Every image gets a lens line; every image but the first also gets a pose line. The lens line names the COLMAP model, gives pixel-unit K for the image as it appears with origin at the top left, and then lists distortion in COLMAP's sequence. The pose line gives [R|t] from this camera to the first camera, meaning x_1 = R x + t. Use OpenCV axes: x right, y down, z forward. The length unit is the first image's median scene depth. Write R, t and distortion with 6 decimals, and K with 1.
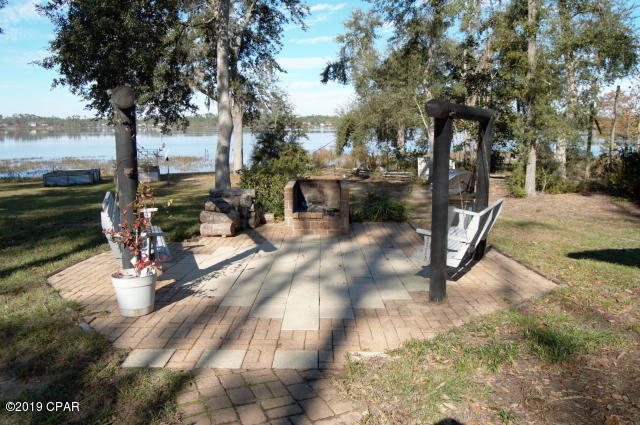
lens RADIAL K [[510.8, 0, 320.0], [0, 510.8, 212.5], [0, 0, 1]] dist [-0.087643, 0.001832]
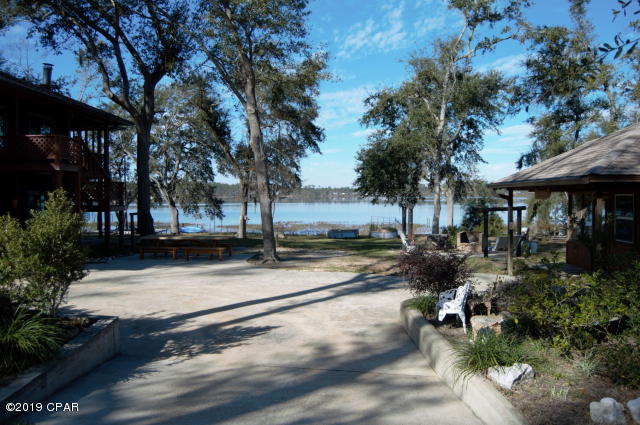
lens RADIAL K [[540.7, 0, 320.0], [0, 540.7, 212.5], [0, 0, 1]] dist [-0.075277, -0.001141]
pose [[0.912653, 0.005654, -0.408695, 0.121858], [-0.060897, 0.990625, -0.122283, 0.065781], [0.404173, 0.136490, 0.904442, -0.512853]]
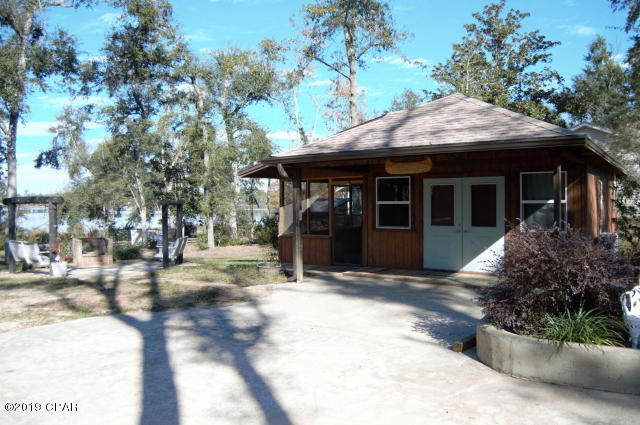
lens RADIAL K [[540.7, 0, 320.0], [0, 540.7, 212.5], [0, 0, 1]] dist [-0.075277, -0.001141]
pose [[0.846009, -0.019293, 0.532819, -0.102295], [0.099241, 0.987579, -0.121817, 0.050131], [-0.523851, 0.155936, 0.837415, -0.324021]]
